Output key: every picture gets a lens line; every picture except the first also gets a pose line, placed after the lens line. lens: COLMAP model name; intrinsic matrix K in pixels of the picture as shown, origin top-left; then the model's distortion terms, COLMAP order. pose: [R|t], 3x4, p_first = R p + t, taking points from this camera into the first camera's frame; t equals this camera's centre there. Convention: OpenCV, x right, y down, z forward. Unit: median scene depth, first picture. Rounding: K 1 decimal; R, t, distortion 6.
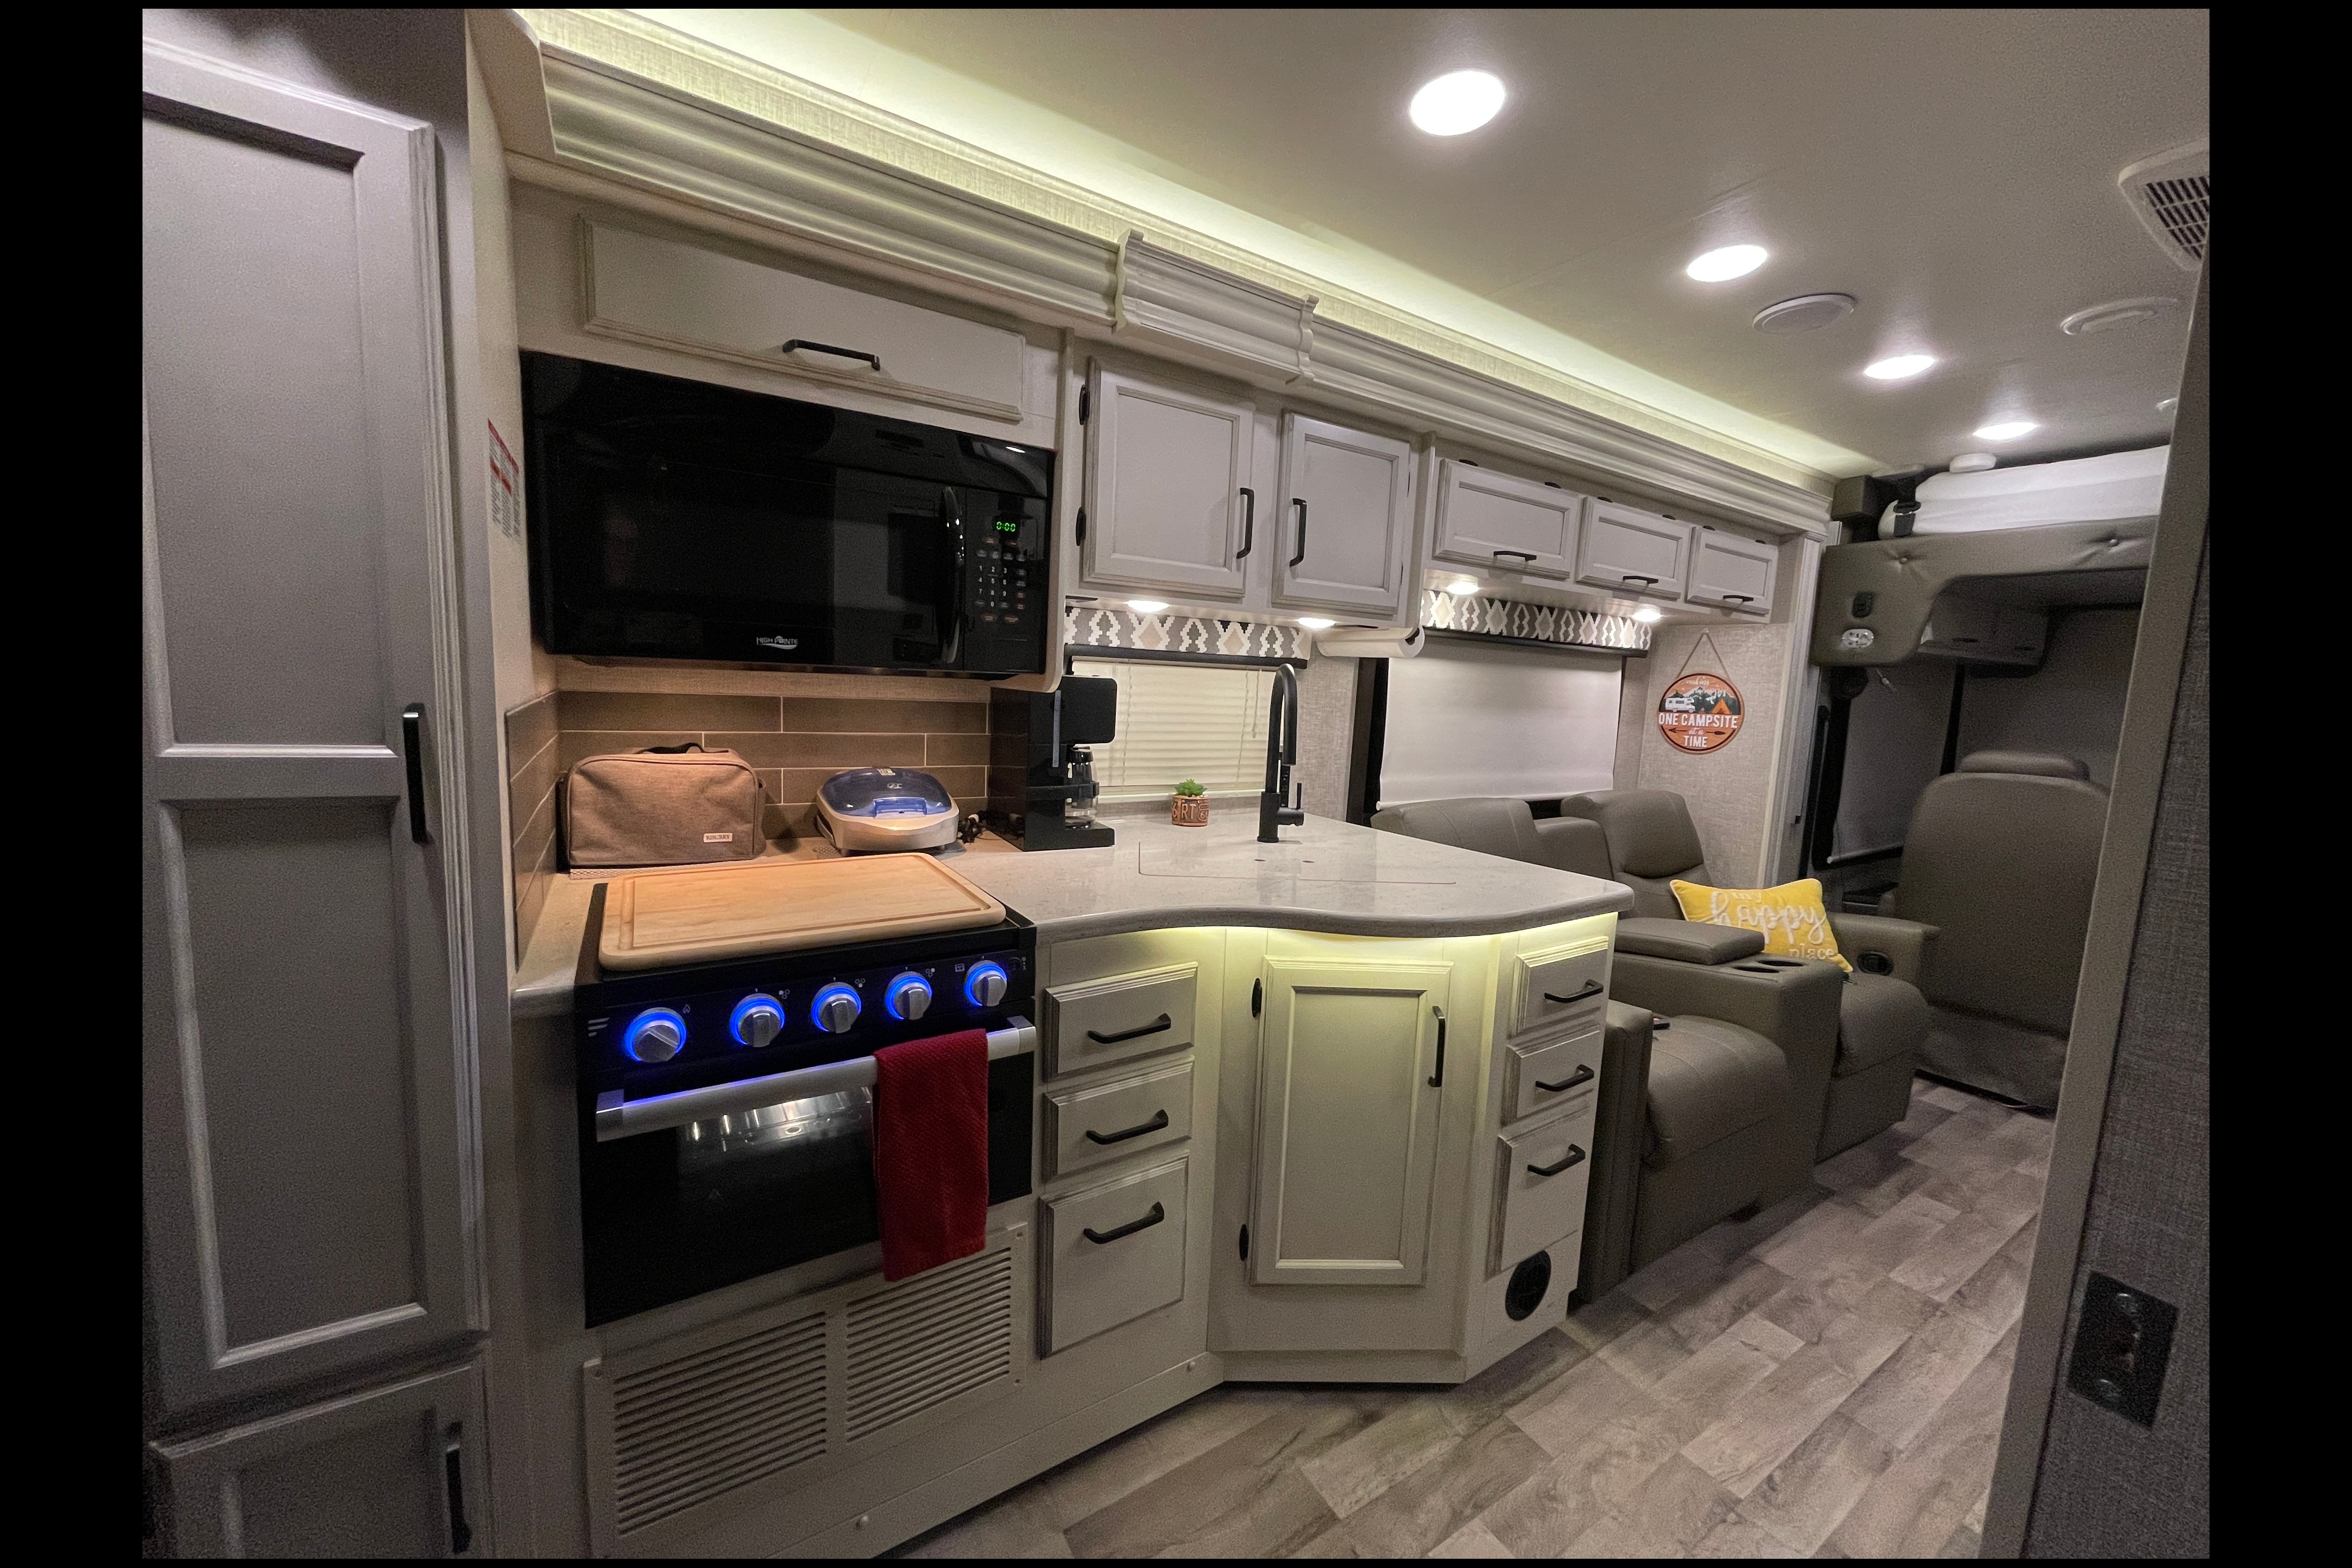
lens RADIAL K [[837.3, 0, 1175.2], [0, 837.3, 775.1], [0, 0, 1]] dist [0.000850, 0.000139]
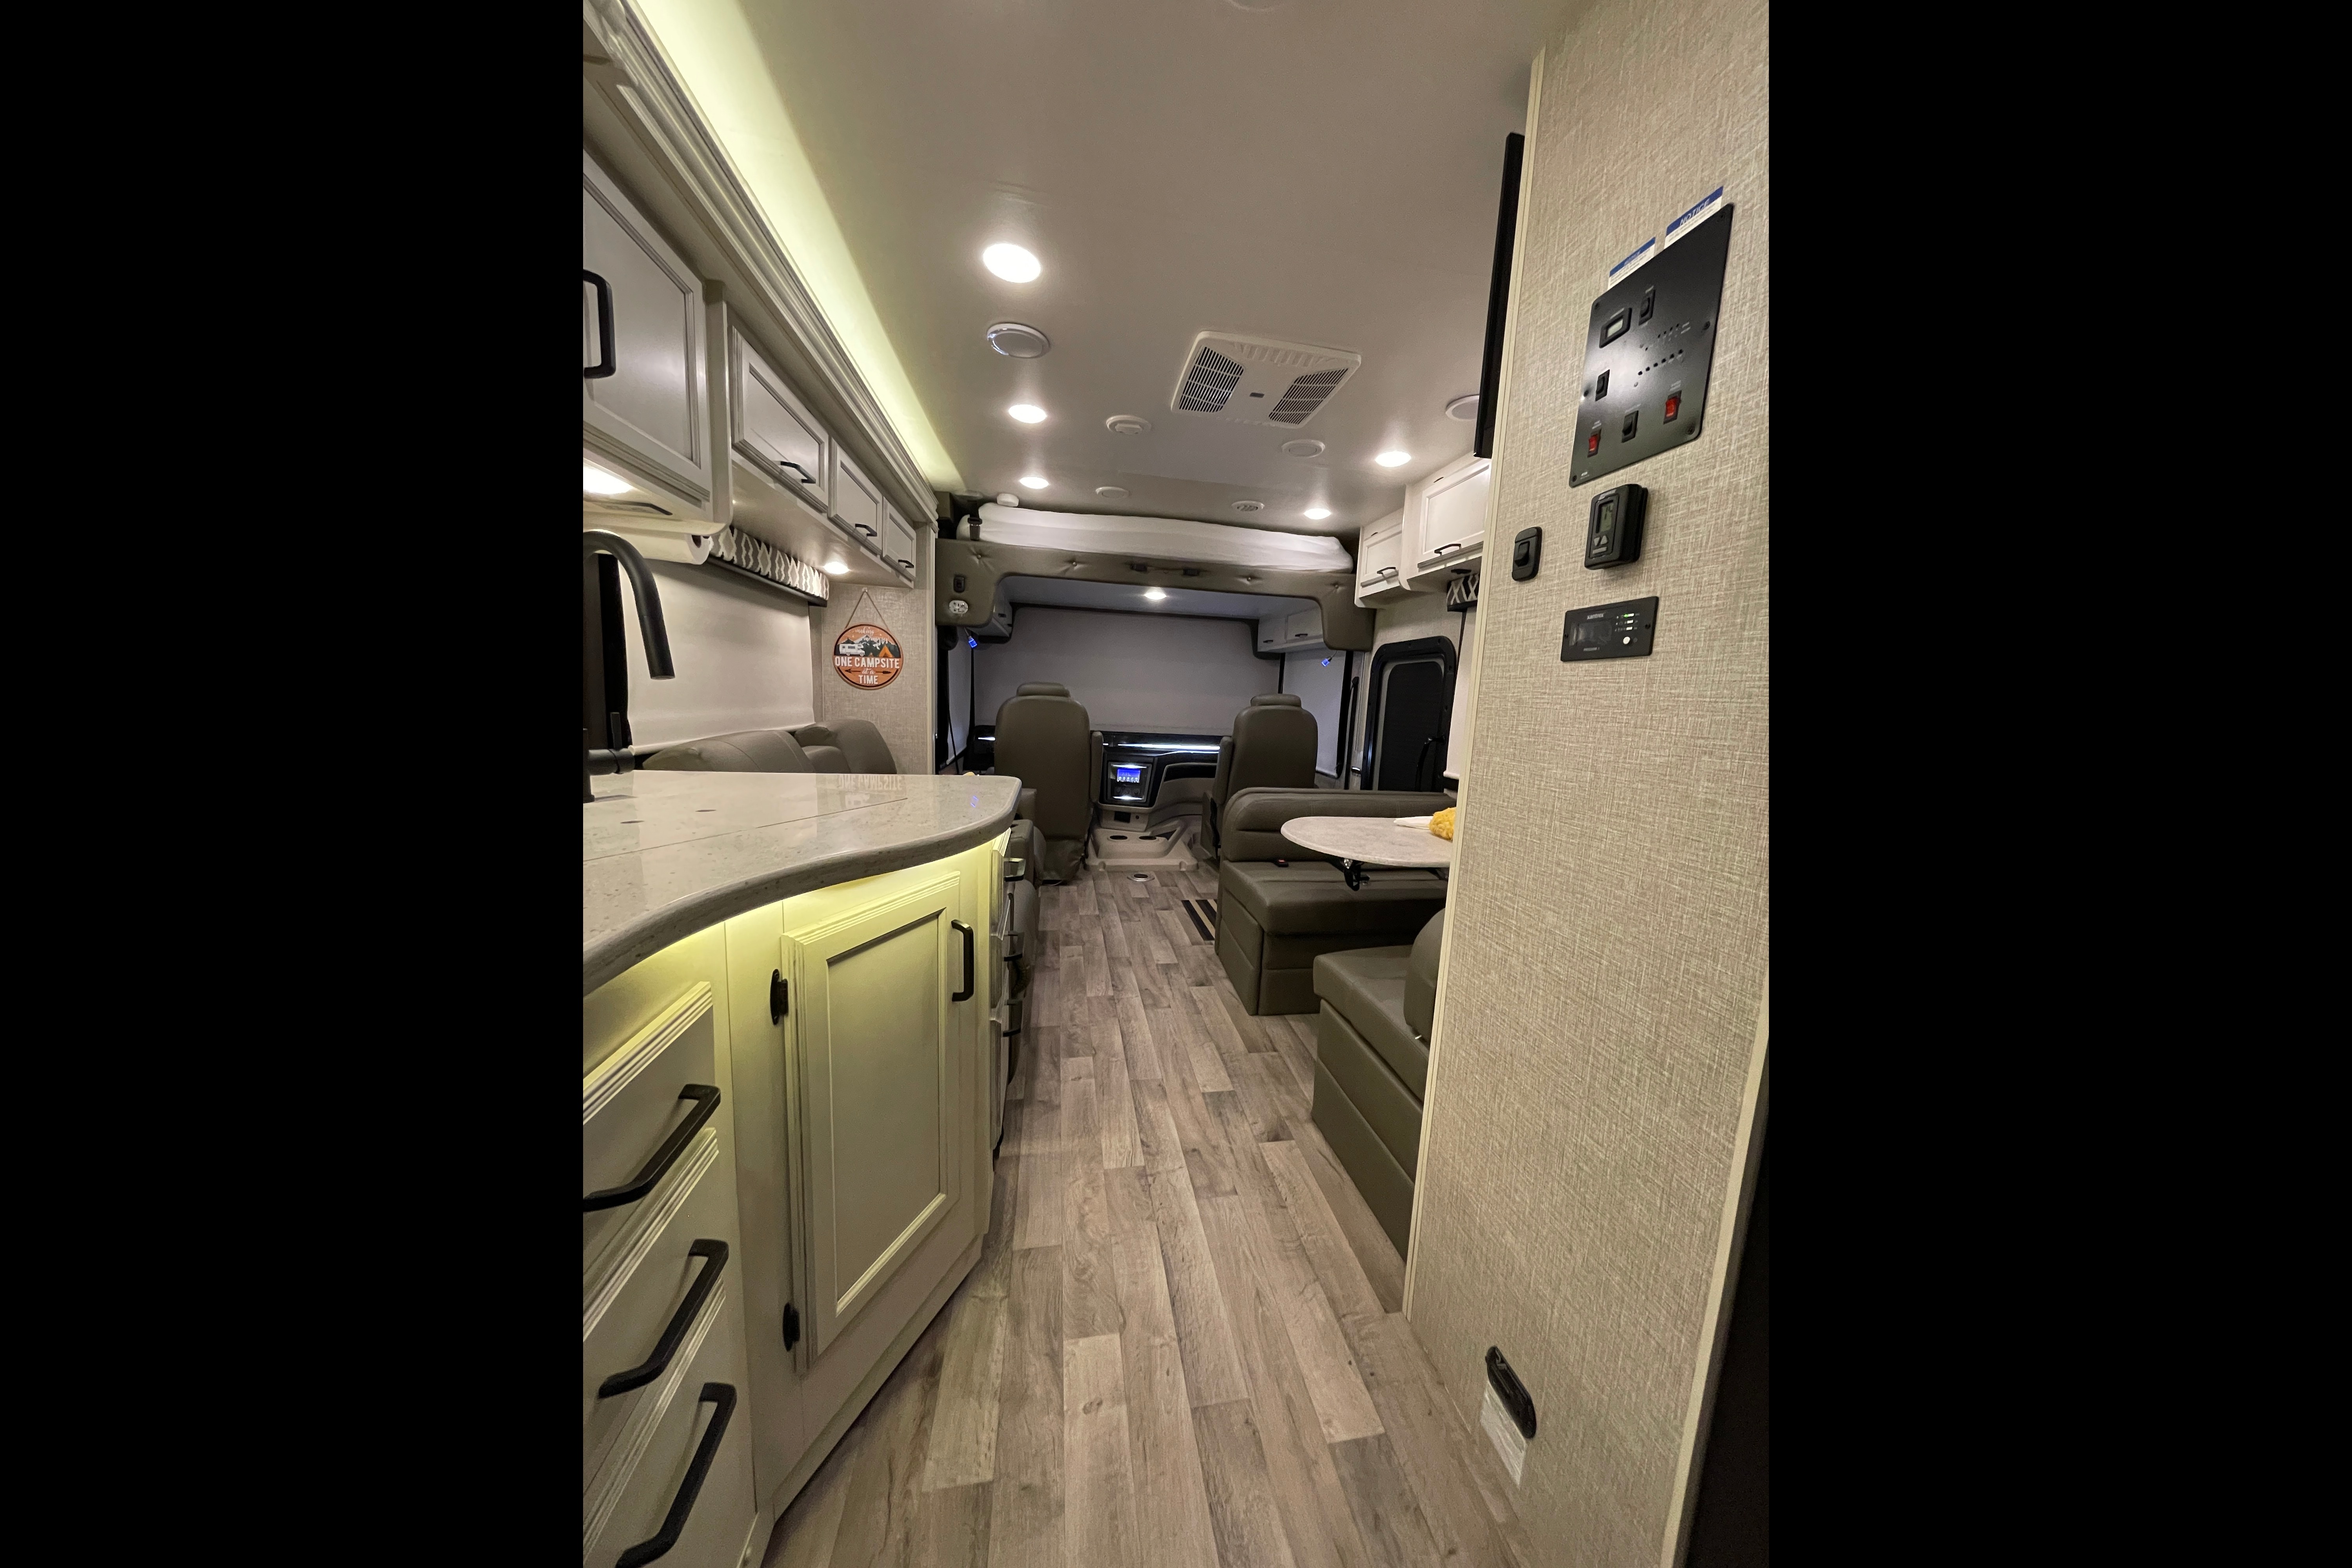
lens RADIAL K [[646.2, 0, 1179.2], [0, 646.2, 773.9], [0, 0, 1]] dist [0.000809, 0.000033]
pose [[0.367776, -0.138116, 0.919600, -0.138068], [0.072428, 0.990159, 0.119748, 0.021160], [-0.927089, 0.022564, 0.374161, 0.258679]]
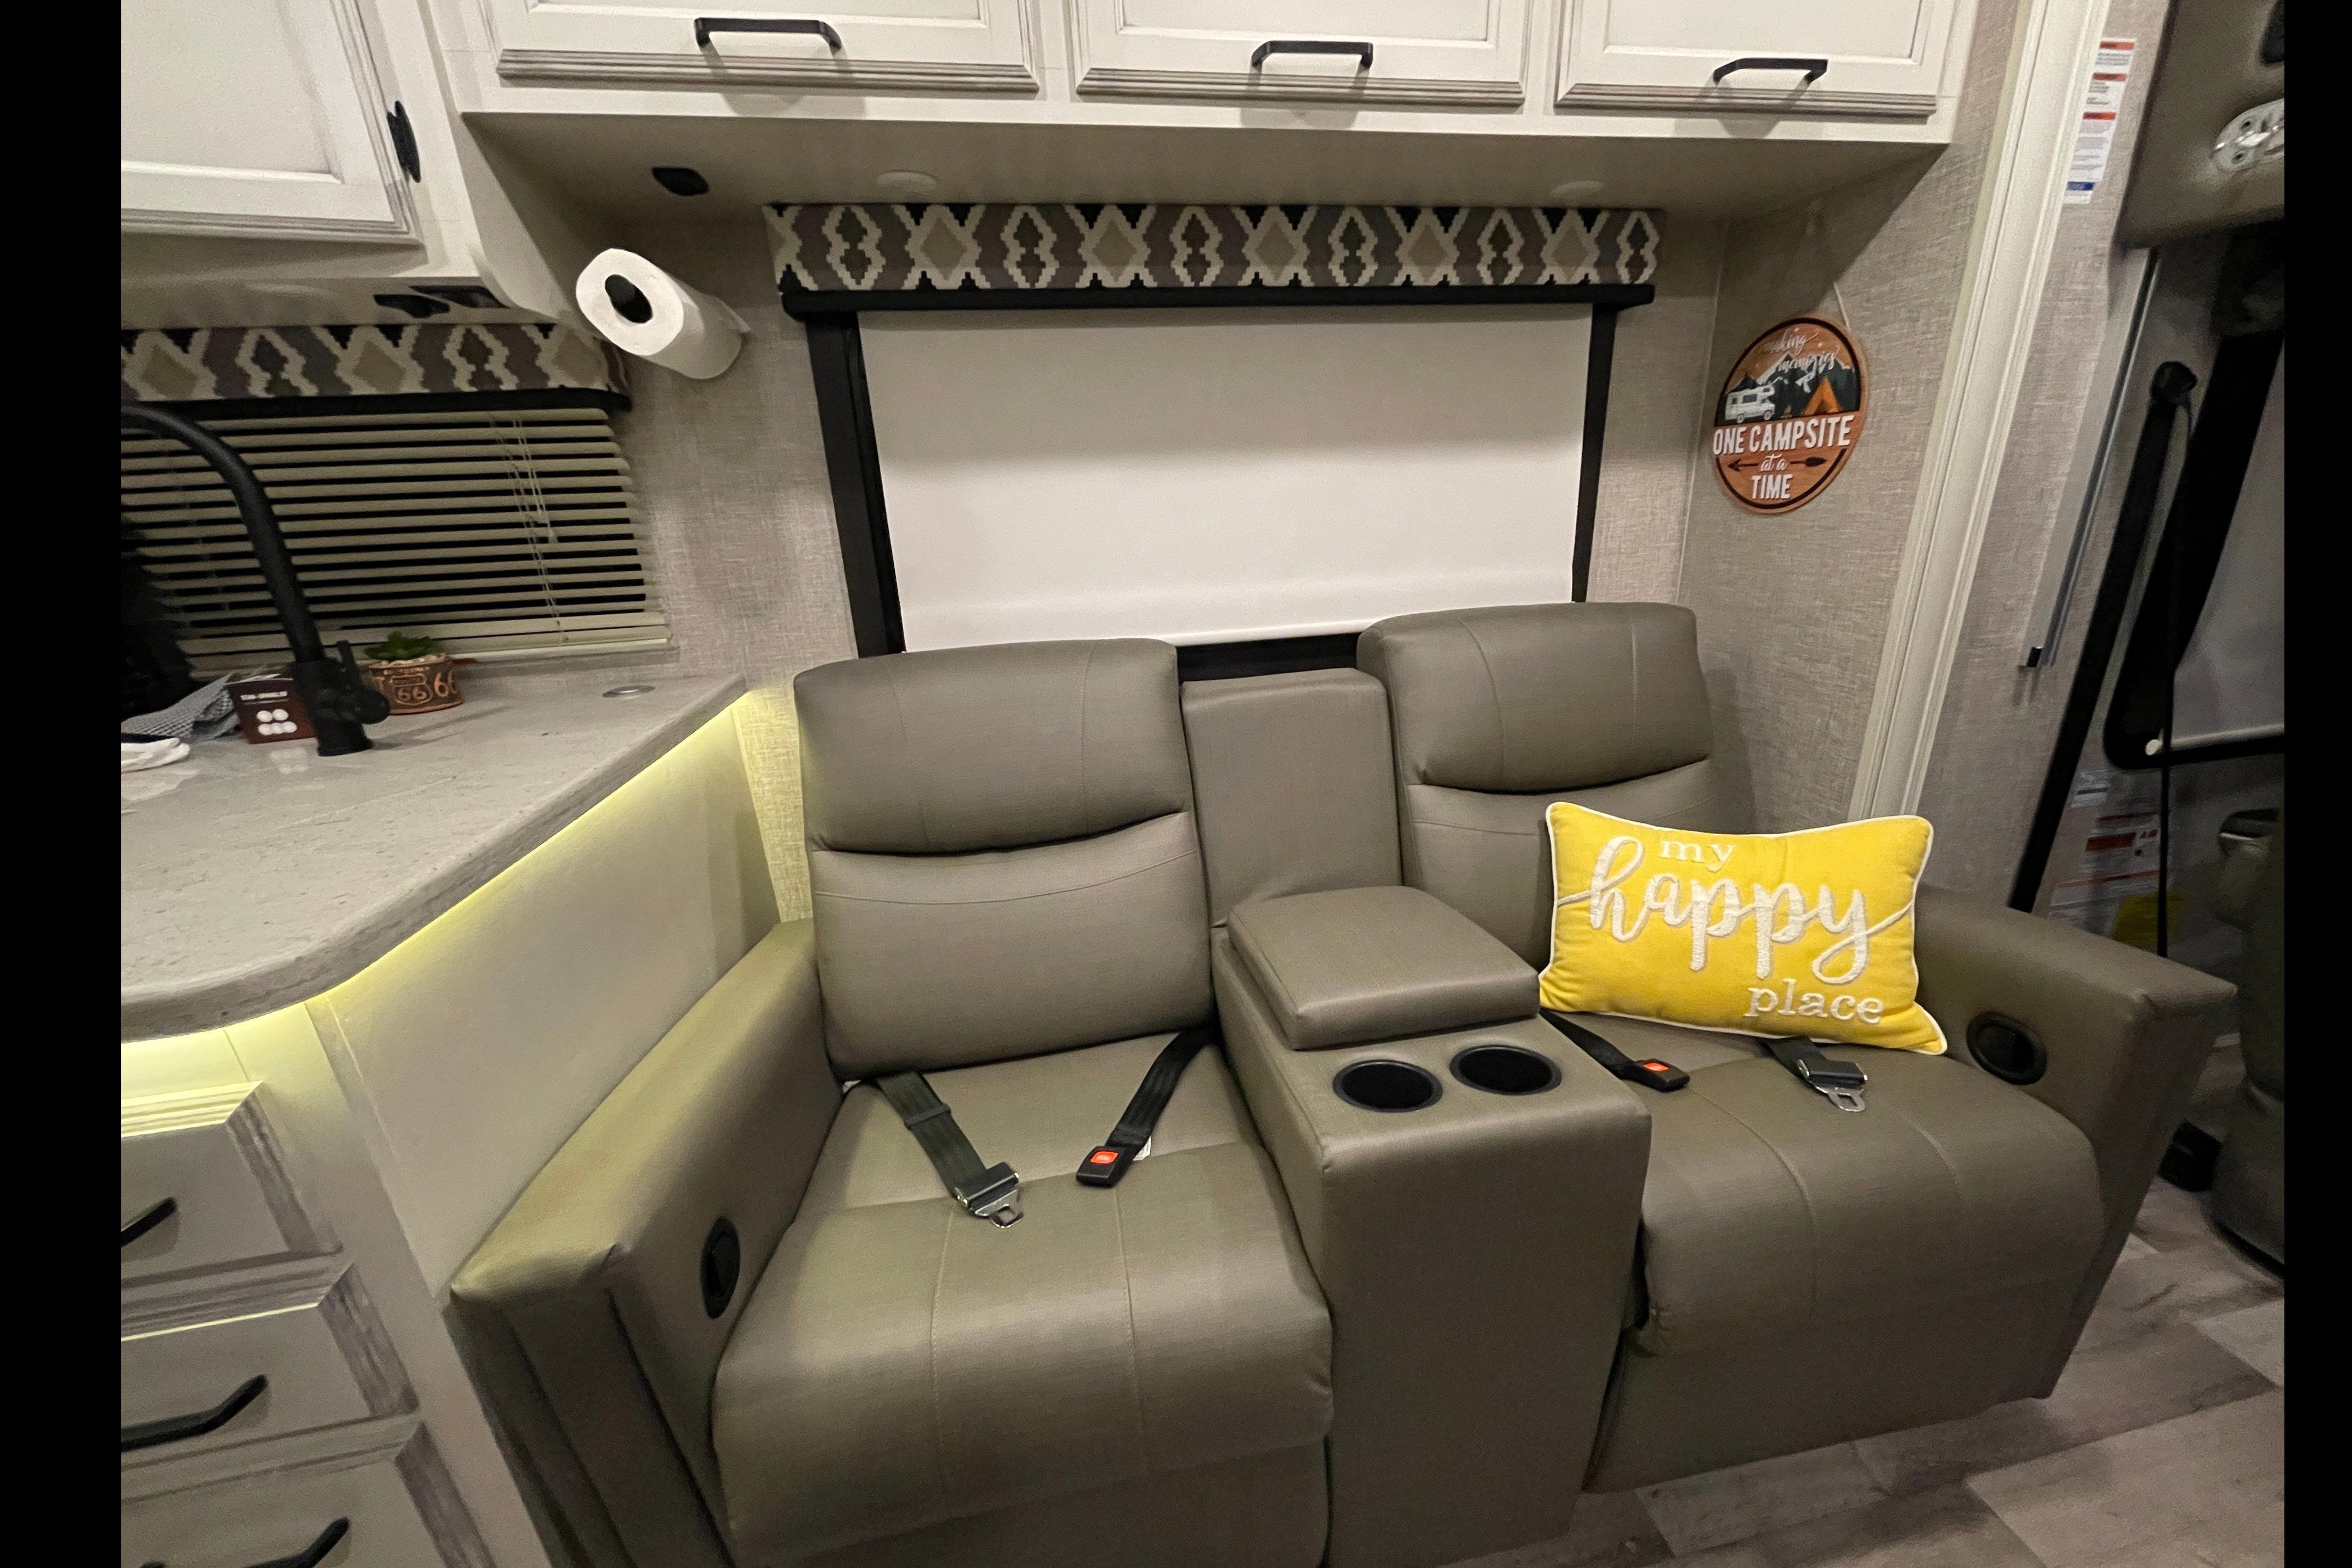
lens RADIAL K [[888.7, 0, 1176.8], [0, 888.7, 790.8], [0, 0, 1]] dist [0.000127, 0.000025]
pose [[0.929132, 0.038062, -0.367784, 0.614778], [0.044667, 0.975849, 0.213833, 0.003424], [0.367041, -0.215107, 0.904992, 0.503494]]
